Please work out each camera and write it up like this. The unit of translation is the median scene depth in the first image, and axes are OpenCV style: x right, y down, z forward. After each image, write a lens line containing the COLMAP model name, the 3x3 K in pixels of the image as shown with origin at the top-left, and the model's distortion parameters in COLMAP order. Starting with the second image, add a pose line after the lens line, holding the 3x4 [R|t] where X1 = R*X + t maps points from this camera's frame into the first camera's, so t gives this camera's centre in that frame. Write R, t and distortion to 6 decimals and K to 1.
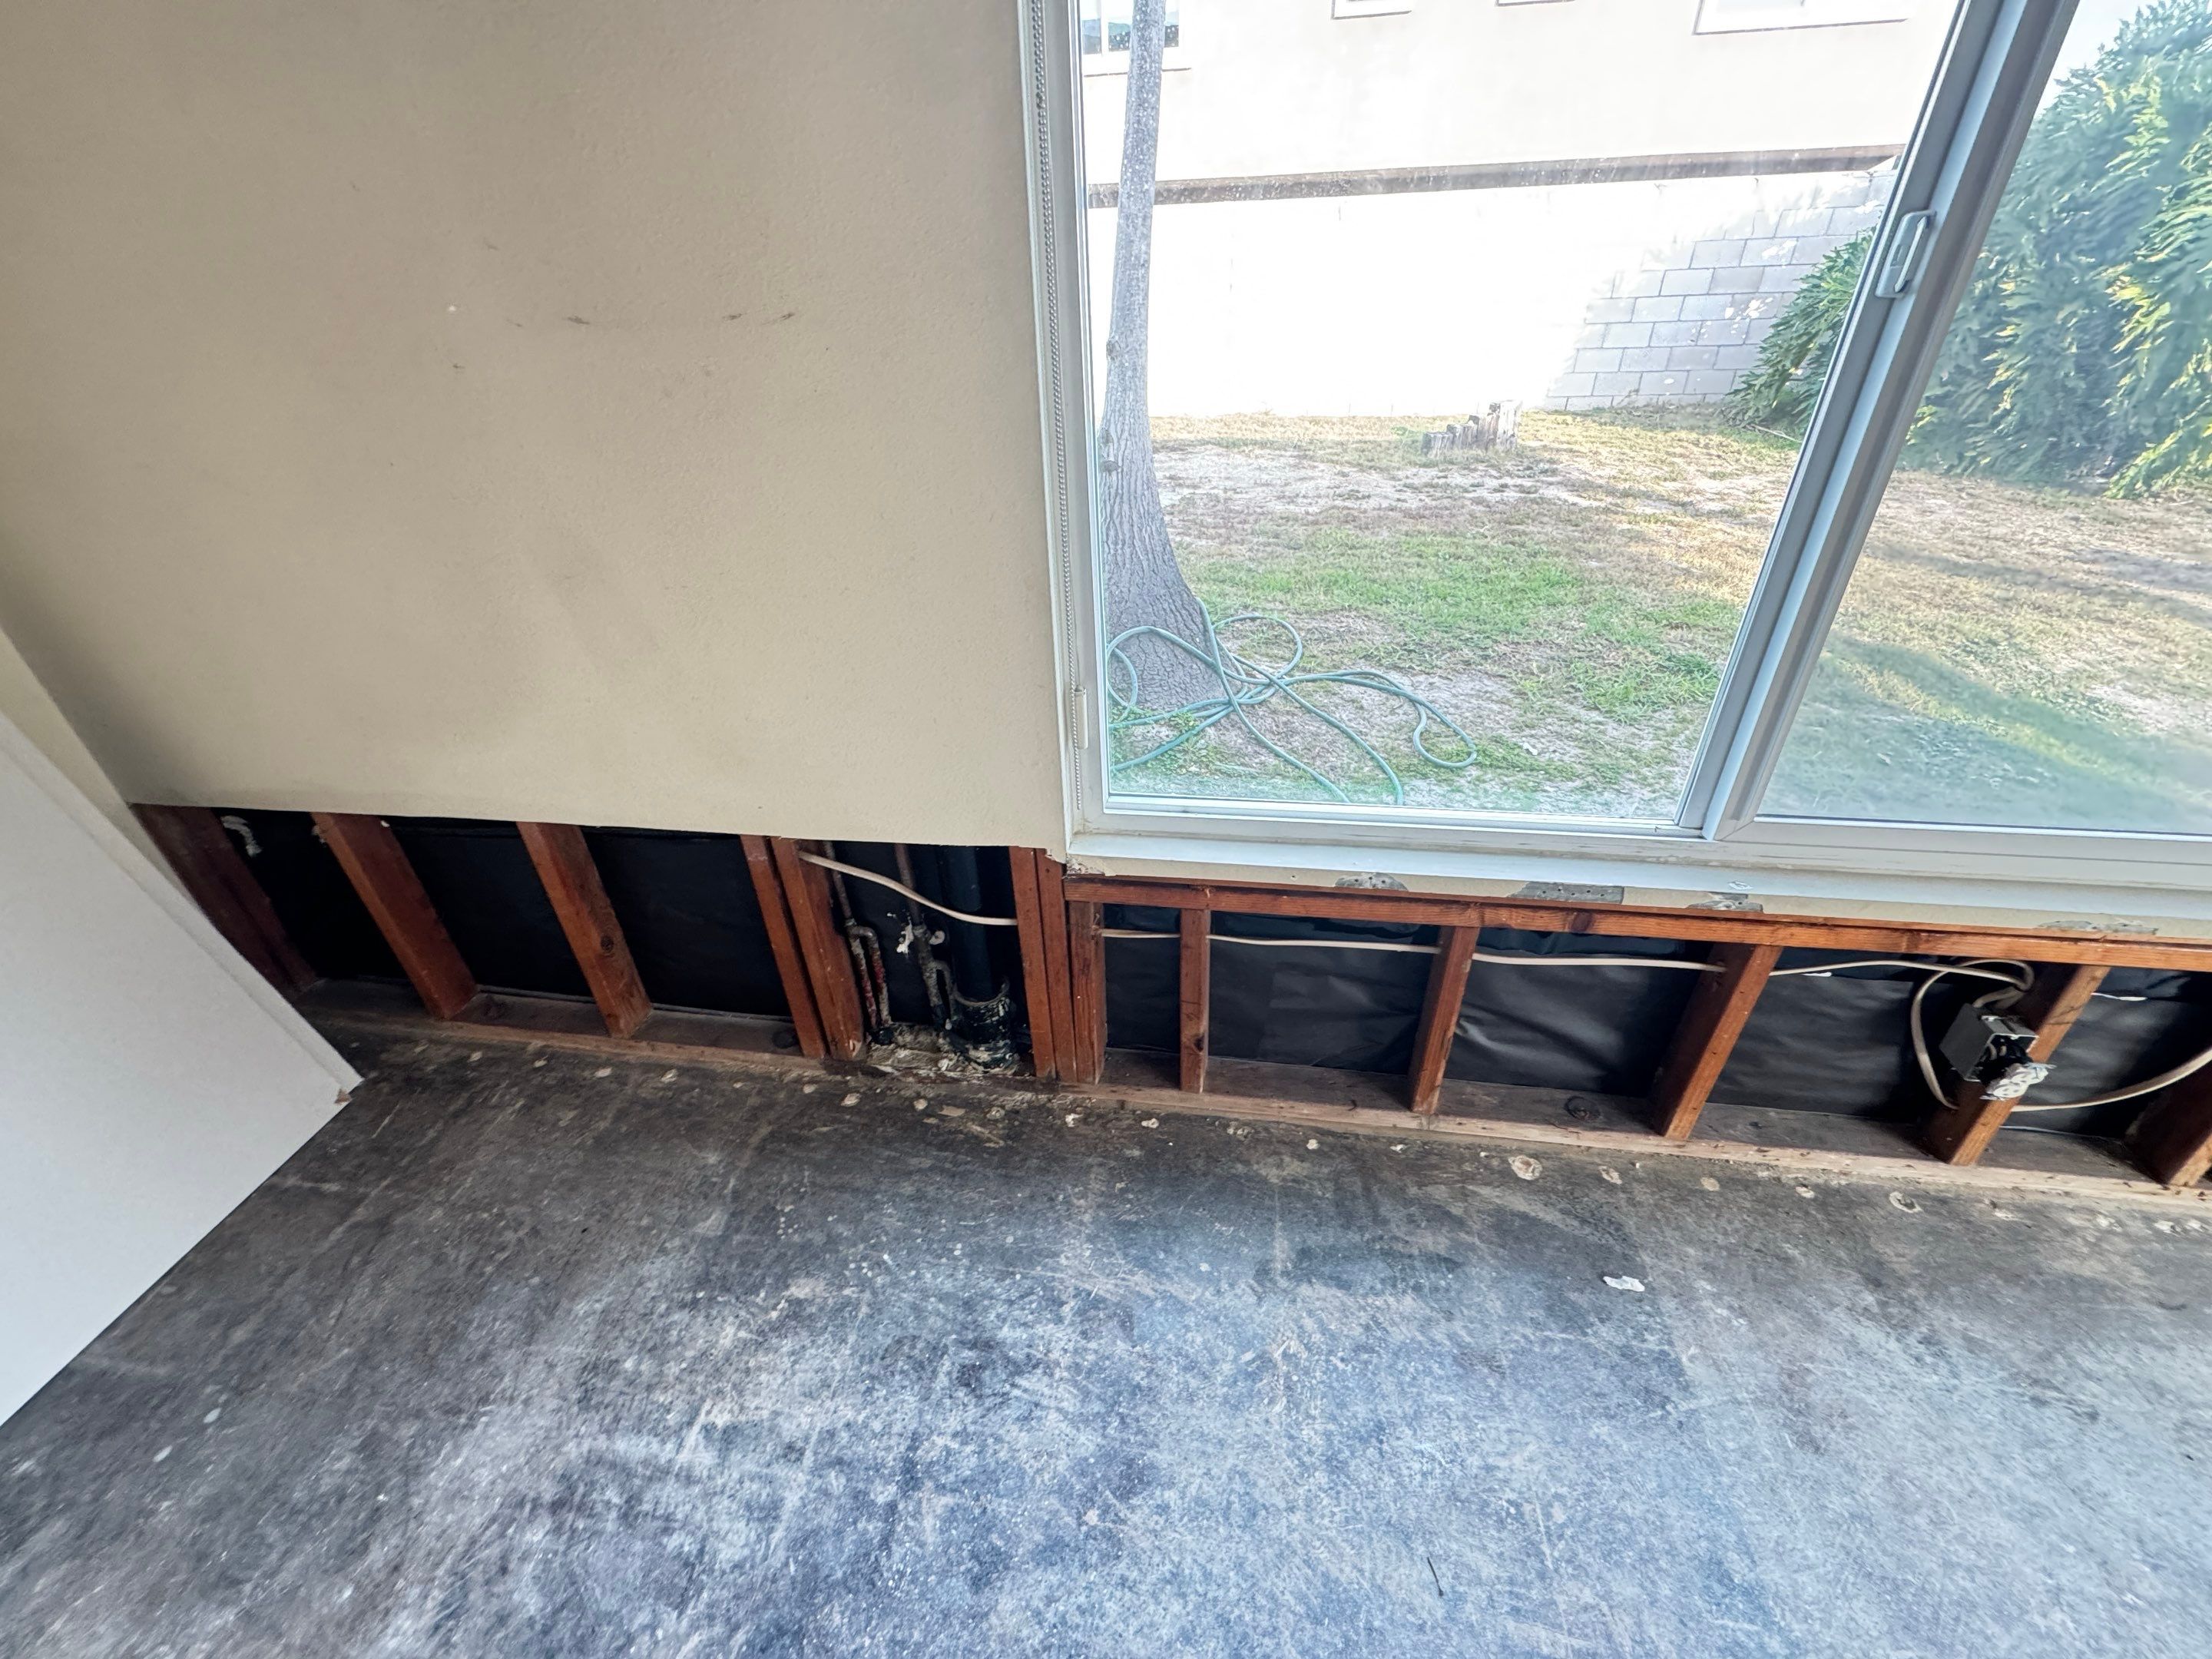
lens RADIAL K [[880.2, 0, 1102.4], [0, 880.2, 829.8], [0, 0, 1]] dist [-0.005128, 0.001019]
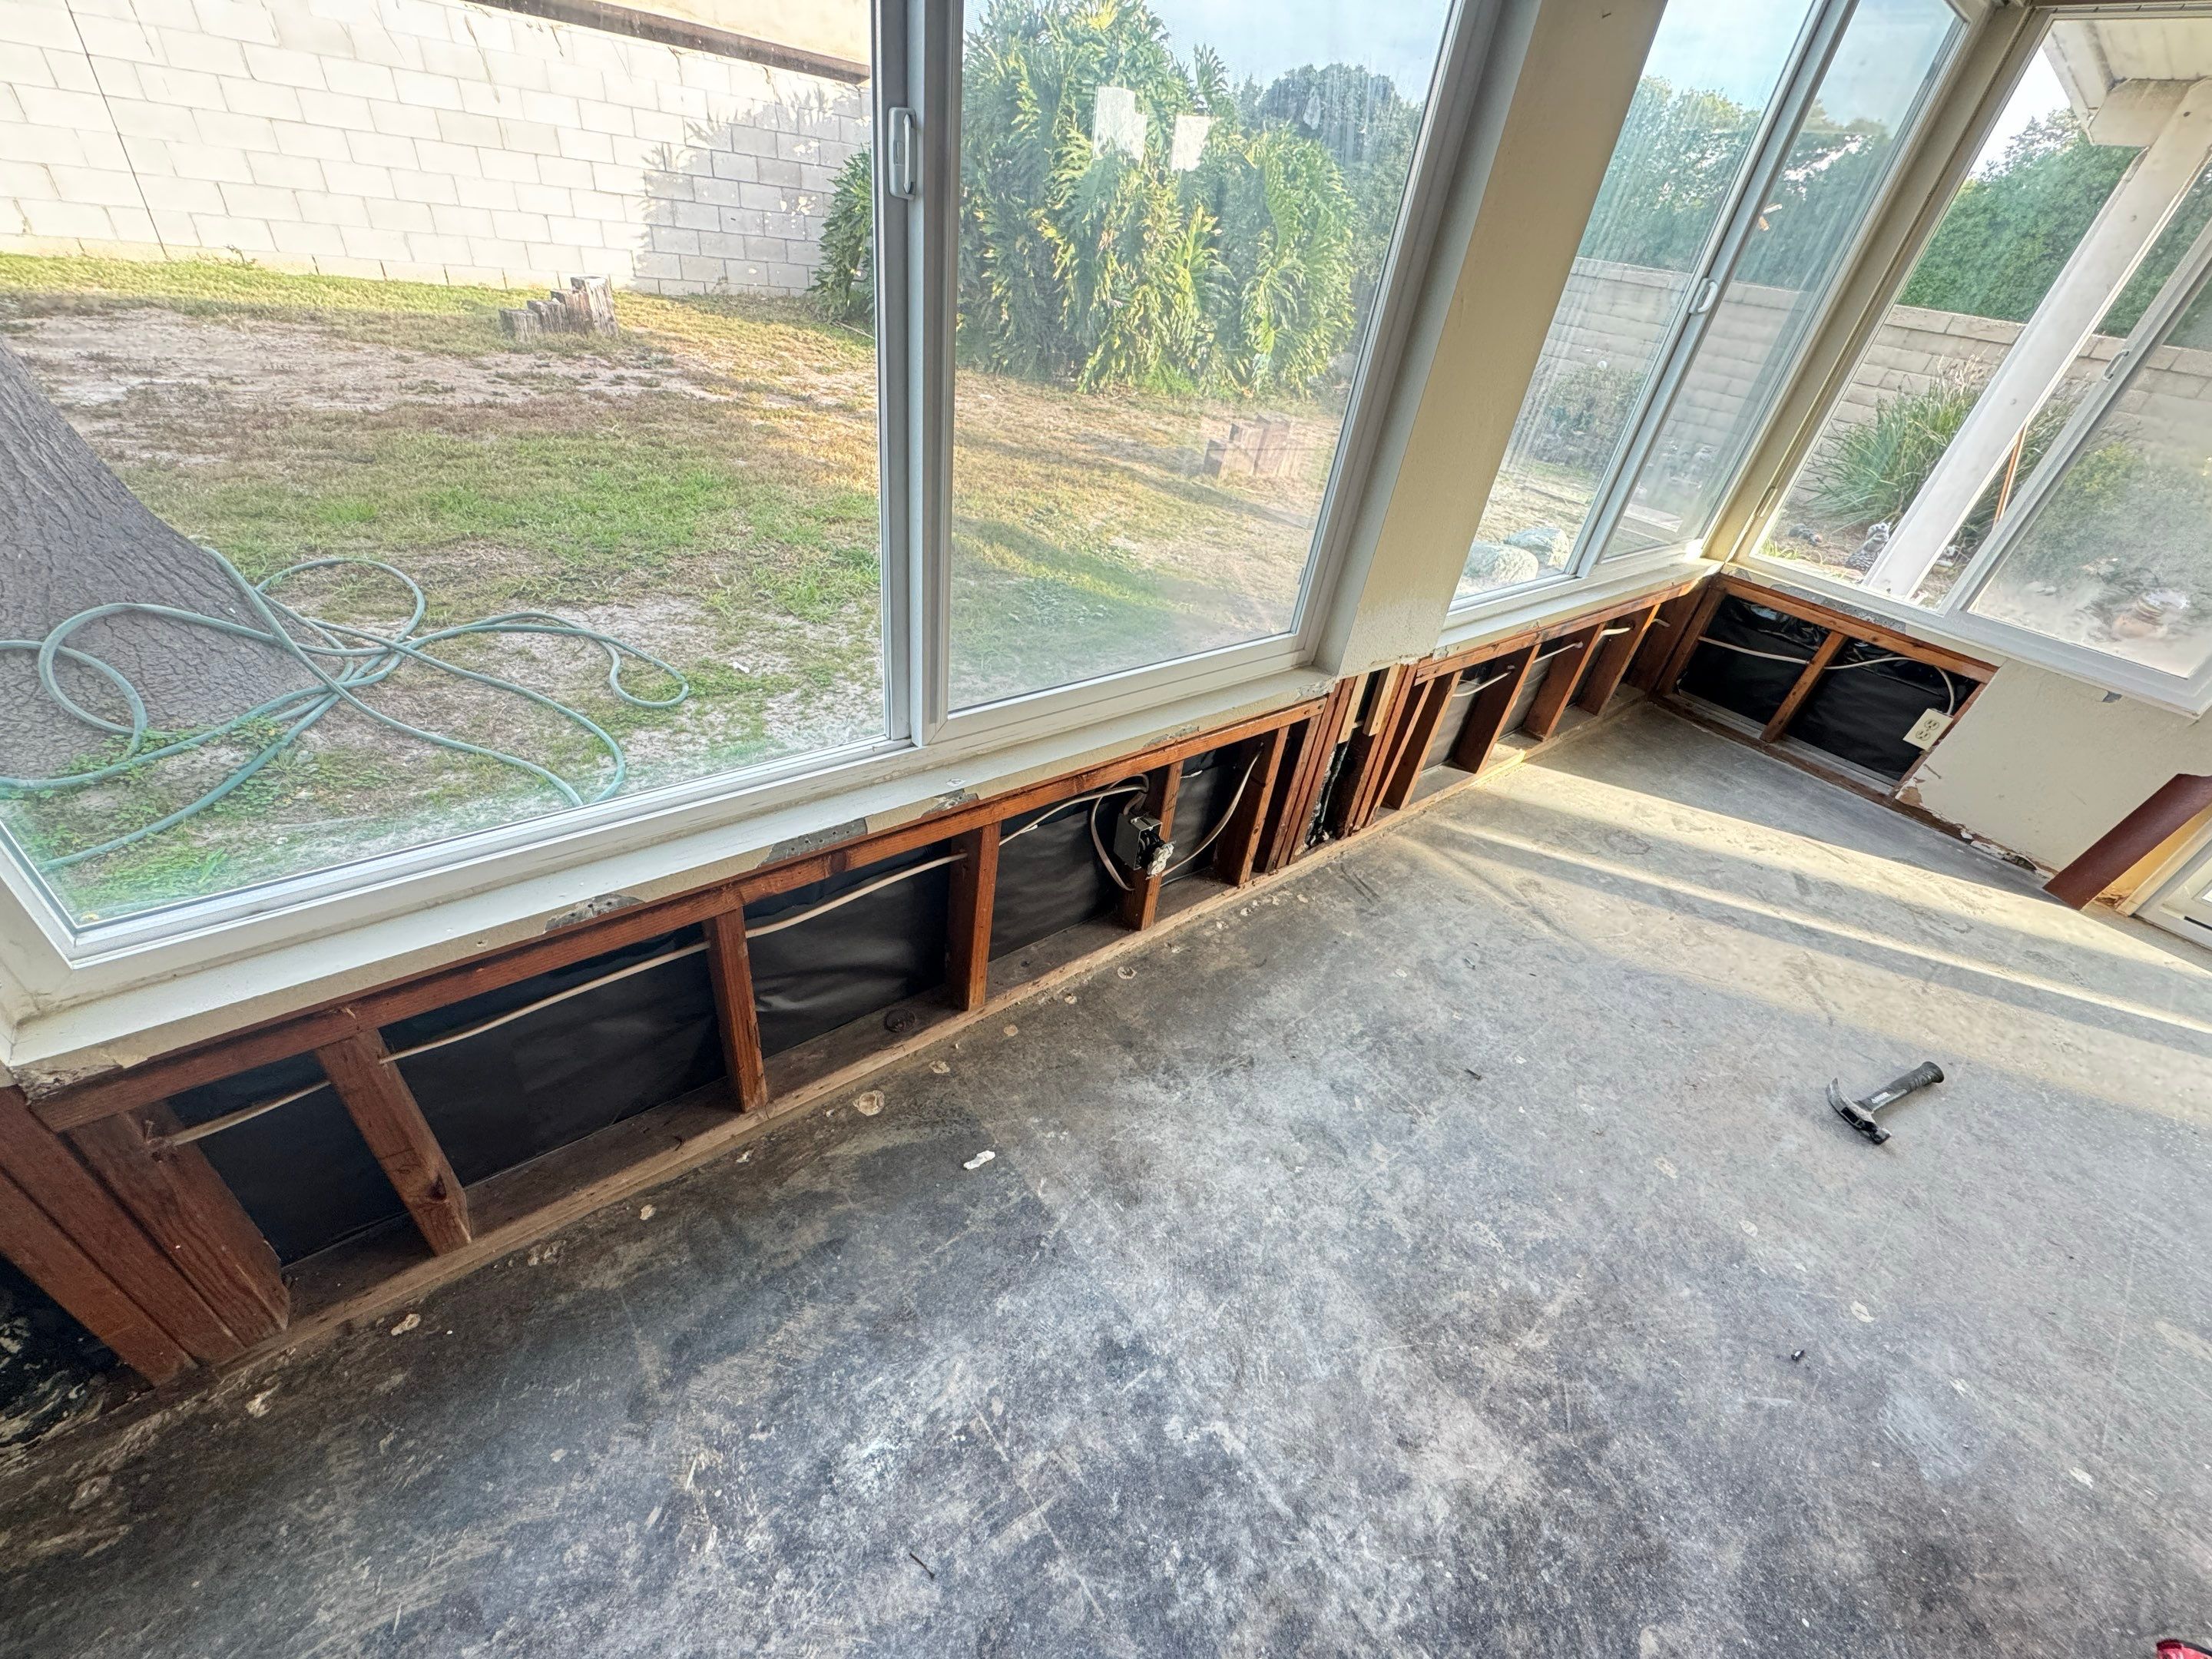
lens RADIAL K [[880.2, 0, 1100.6], [0, 880.2, 825.8], [0, 0, 1]] dist [-0.005128, 0.001019]
pose [[0.662260, -0.327249, 0.674032, 0.078329], [0.257753, 0.944179, 0.205156, -0.044807], [-0.703544, 0.037867, 0.709642, 0.088968]]
